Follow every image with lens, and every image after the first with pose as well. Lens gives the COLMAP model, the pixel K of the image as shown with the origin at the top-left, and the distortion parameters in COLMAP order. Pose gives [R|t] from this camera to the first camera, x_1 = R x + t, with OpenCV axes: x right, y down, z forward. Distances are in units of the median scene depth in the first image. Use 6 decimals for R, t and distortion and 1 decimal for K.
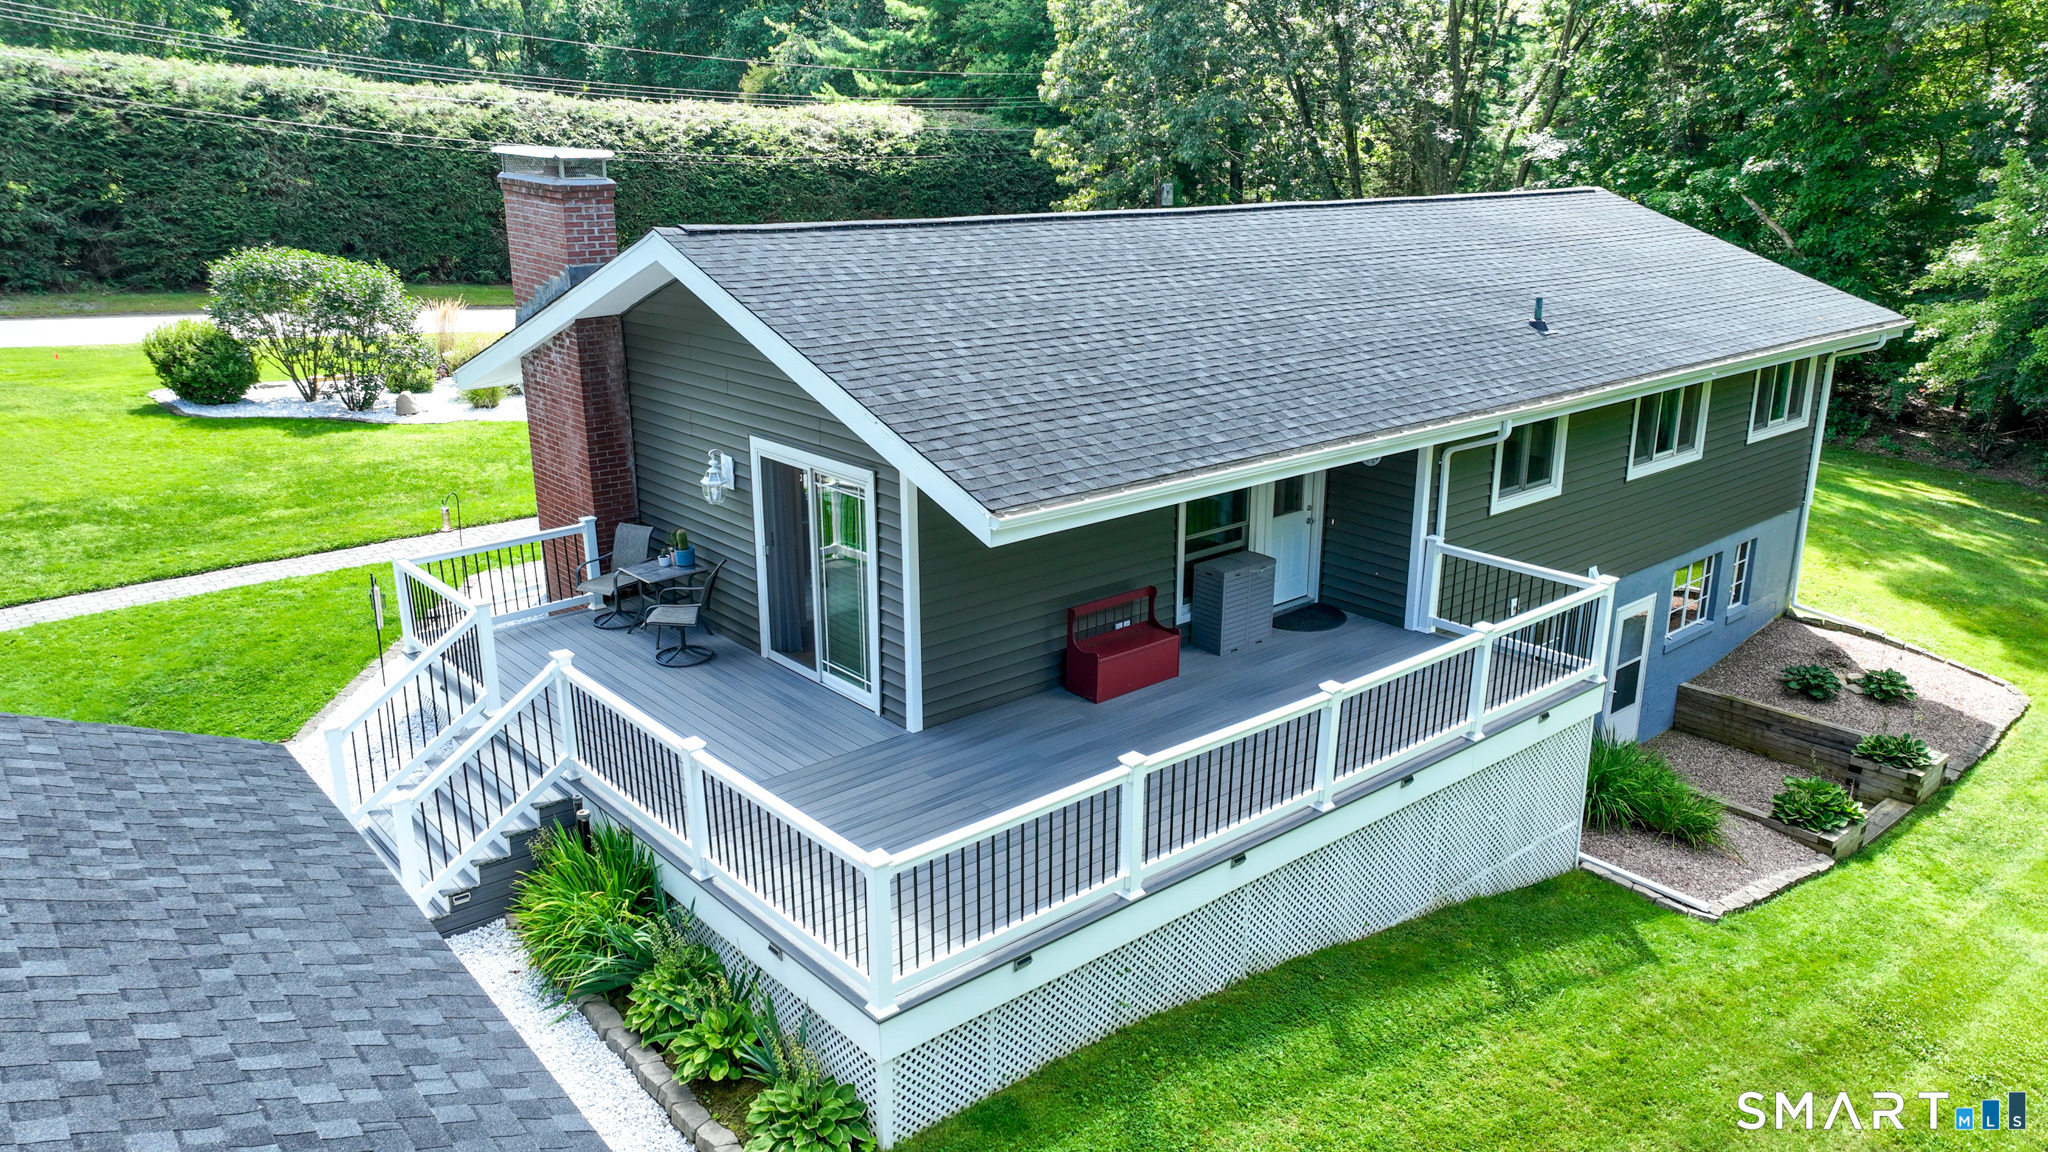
lens RADIAL K [[1435.2, 0, 1024.0], [0, 1435.2, 576.0], [0, 0, 1]] dist [-0.004446, 0.024167]
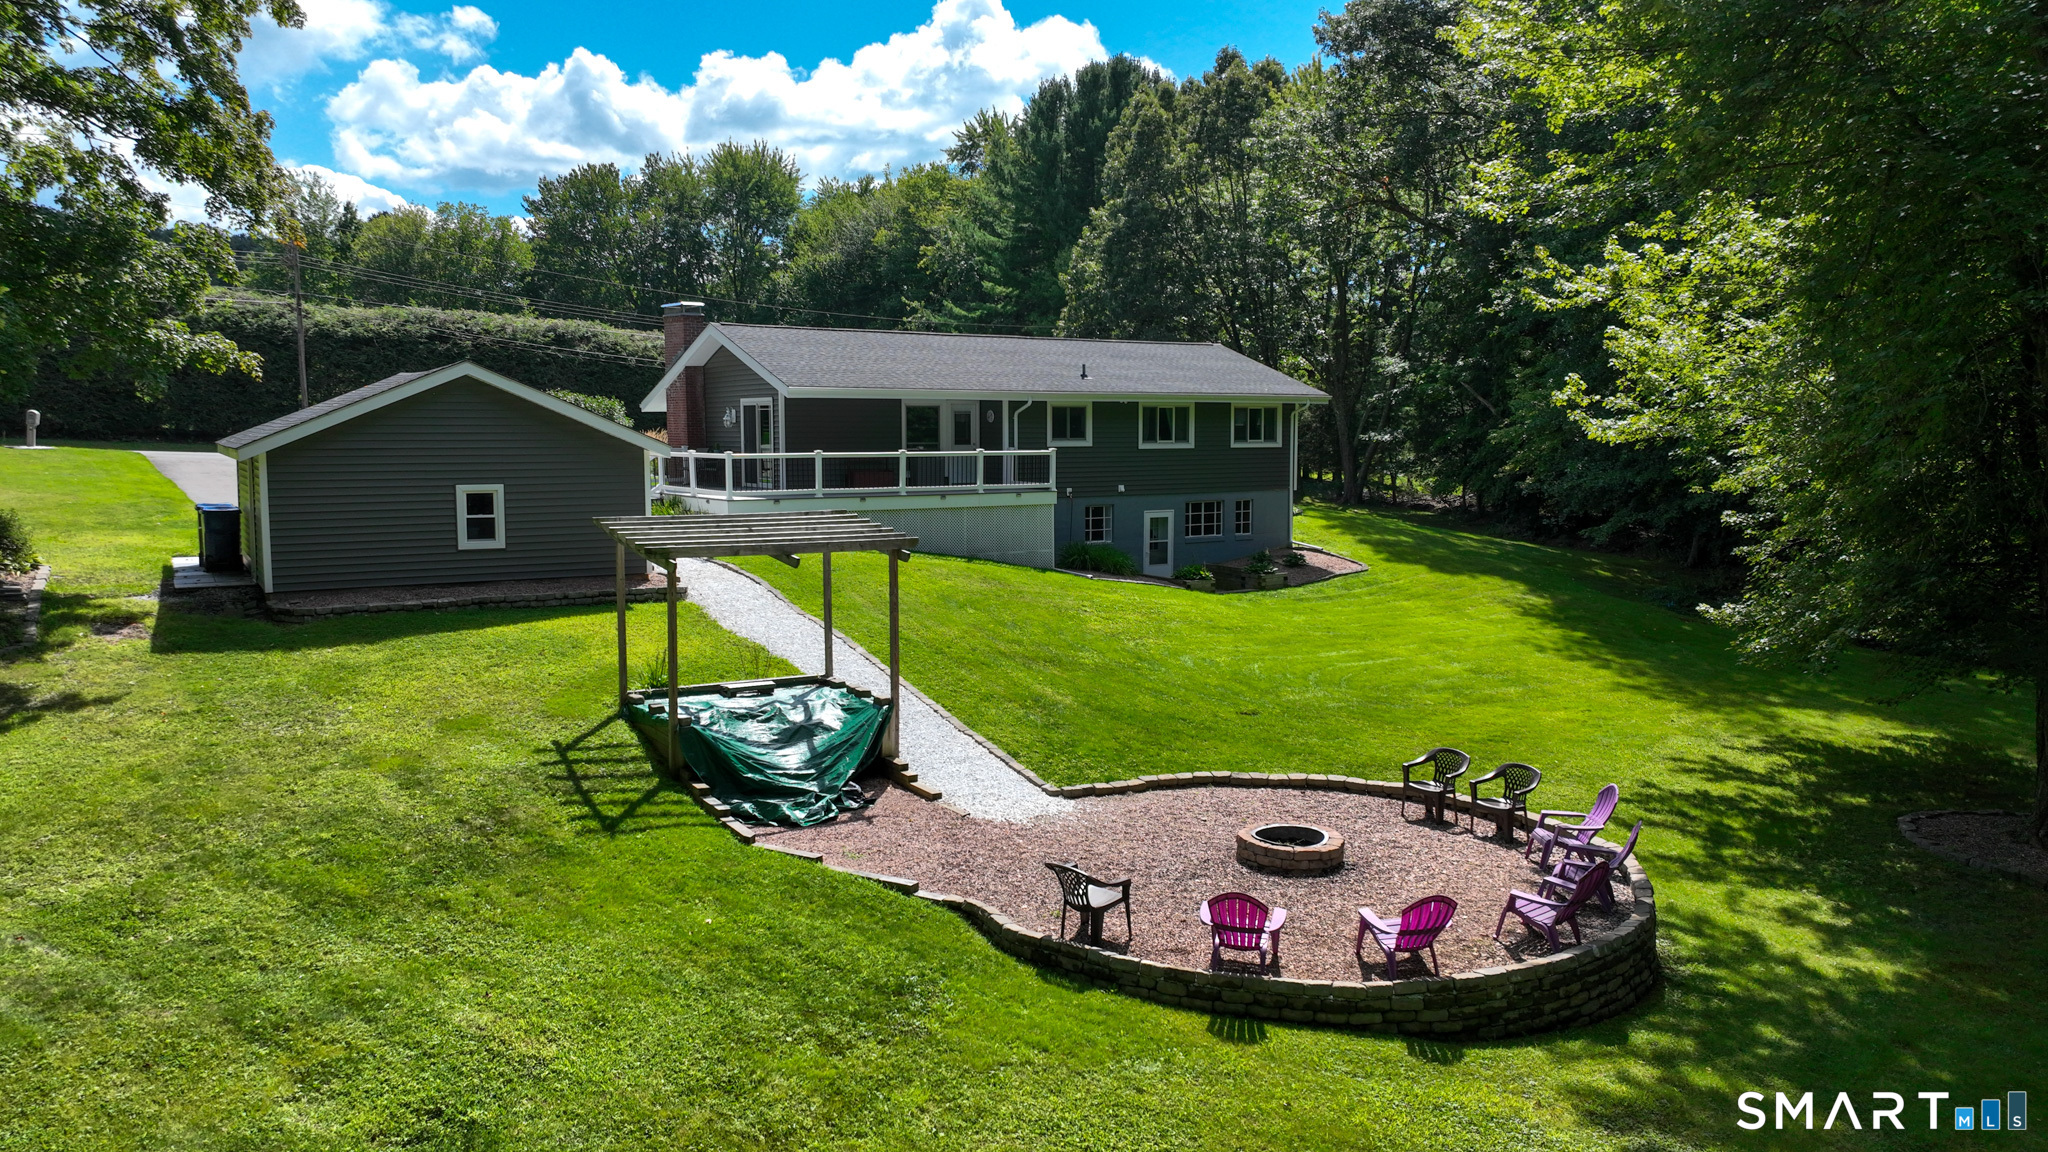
lens RADIAL K [[1435.2, 0, 1024.0], [0, 1435.2, 576.0], [0, 0, 1]] dist [-0.004446, 0.024167]
pose [[0.990961, 0.014674, -0.133342, 0.489372], [-0.040078, 0.980986, -0.189897, 0.502476], [0.128021, 0.193524, 0.972707, -1.036830]]
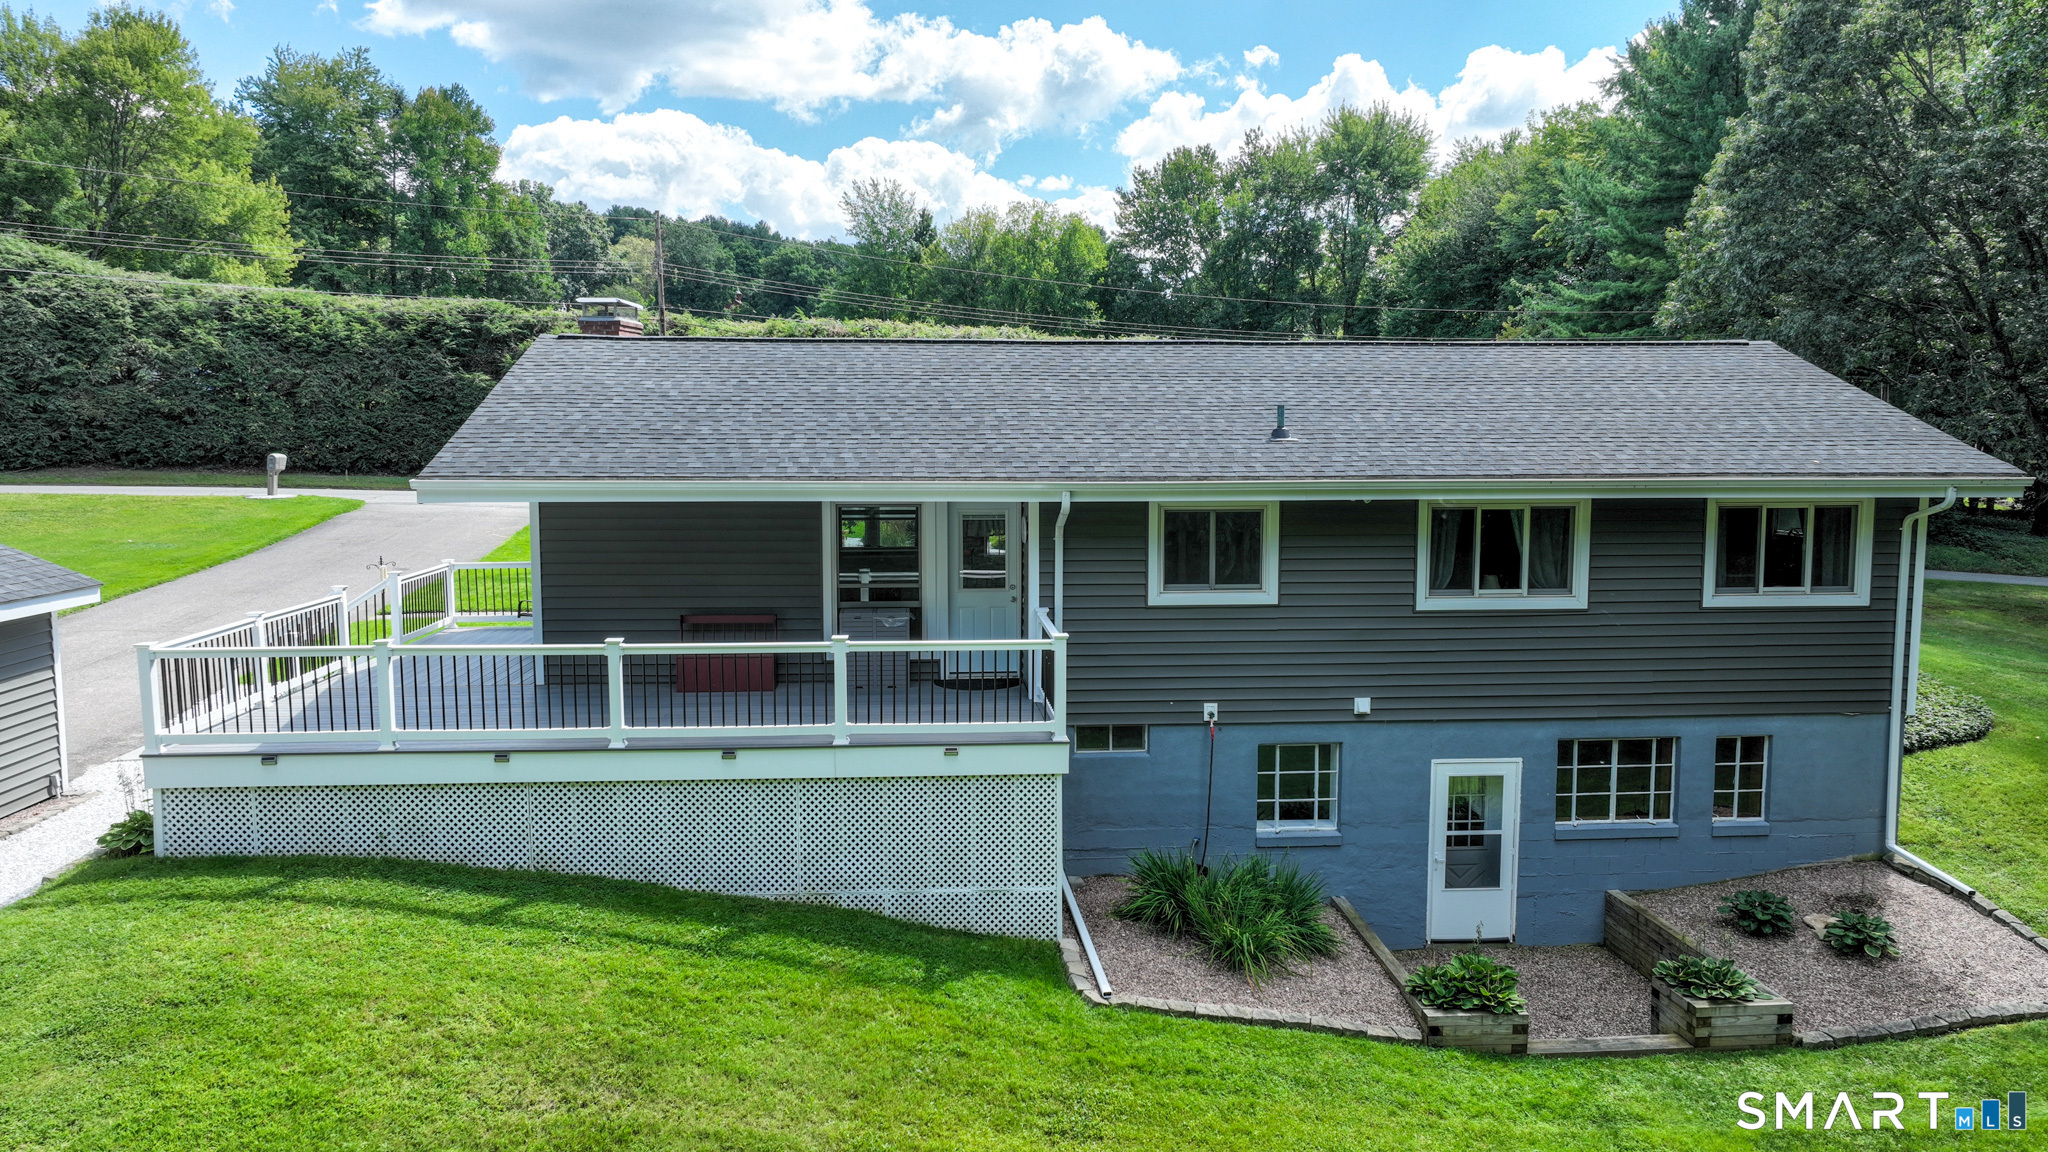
lens RADIAL K [[1435.2, 0, 1024.0], [0, 1435.2, 576.0], [0, 0, 1]] dist [-0.004446, 0.024167]
pose [[0.801825, 0.062513, -0.594280, 0.683345], [-0.174803, 0.975548, -0.133231, 0.069991], [0.571419, 0.210710, 0.793146, 0.120013]]
